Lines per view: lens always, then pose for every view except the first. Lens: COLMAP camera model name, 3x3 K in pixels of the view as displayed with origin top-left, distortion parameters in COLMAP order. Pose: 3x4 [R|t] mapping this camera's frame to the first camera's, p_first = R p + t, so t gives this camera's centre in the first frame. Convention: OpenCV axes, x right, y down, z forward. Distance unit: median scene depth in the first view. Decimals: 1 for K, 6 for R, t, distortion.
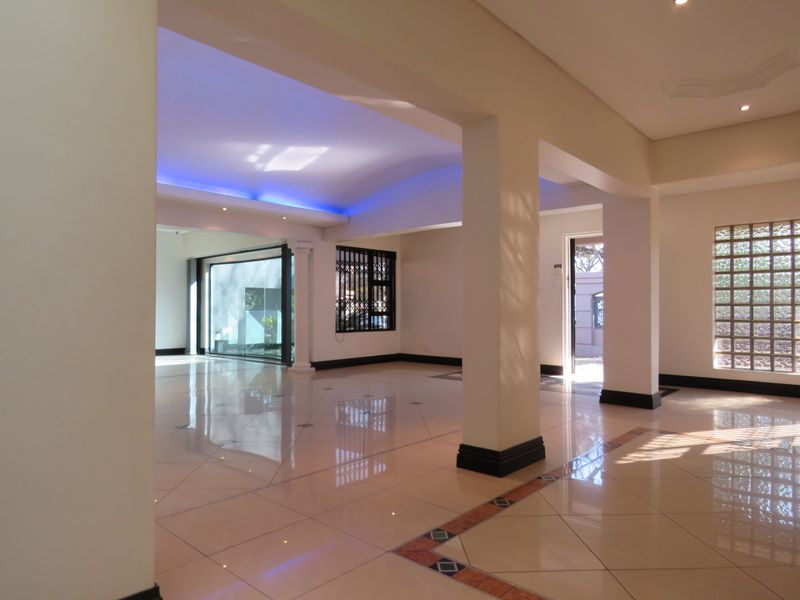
lens RADIAL K [[513.3, 0, 396.9], [0, 513.3, 301.0], [0, 0, 1]] dist [0.001358, 0.001243]
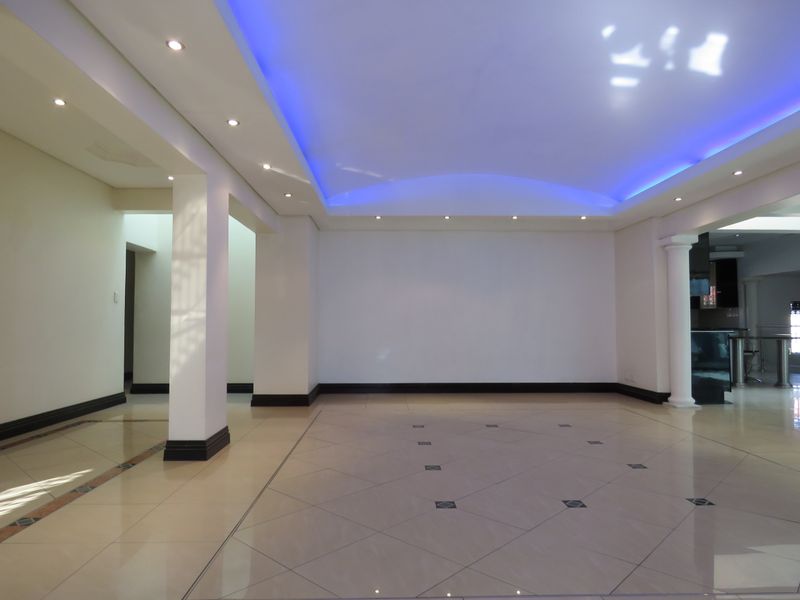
lens RADIAL K [[513.3, 0, 395.8], [0, 513.3, 300.3], [0, 0, 1]] dist [0.001358, 0.001243]
pose [[-0.708880, -0.003119, -0.705322, 0.217025], [0.035538, 0.998562, -0.040133, 0.011090], [0.704433, -0.053515, -0.707750, 0.653488]]
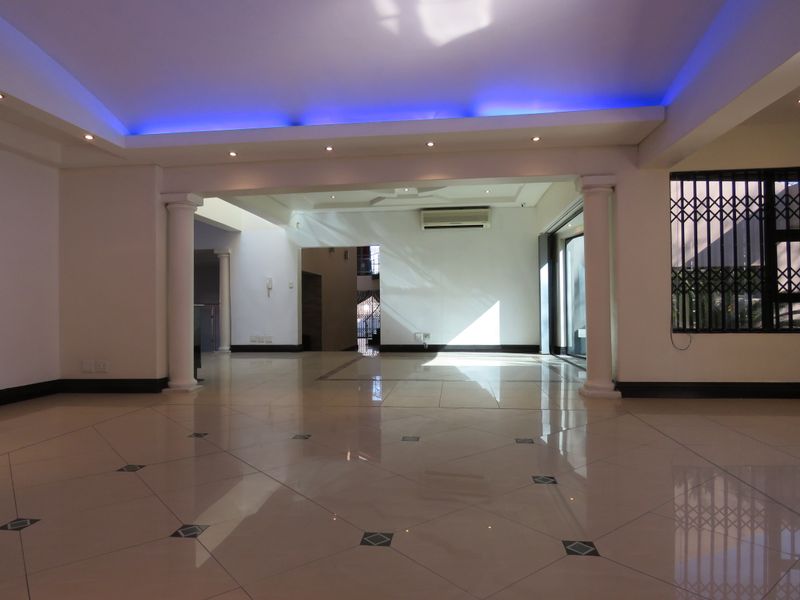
lens RADIAL K [[513.3, 0, 399.8], [0, 513.3, 305.2], [0, 0, 1]] dist [0.001358, 0.001243]
pose [[0.598292, 0.000379, -0.801278, 0.152116], [0.011694, 0.999889, 0.009204, 0.024495], [0.801193, -0.014877, 0.598221, 0.456980]]
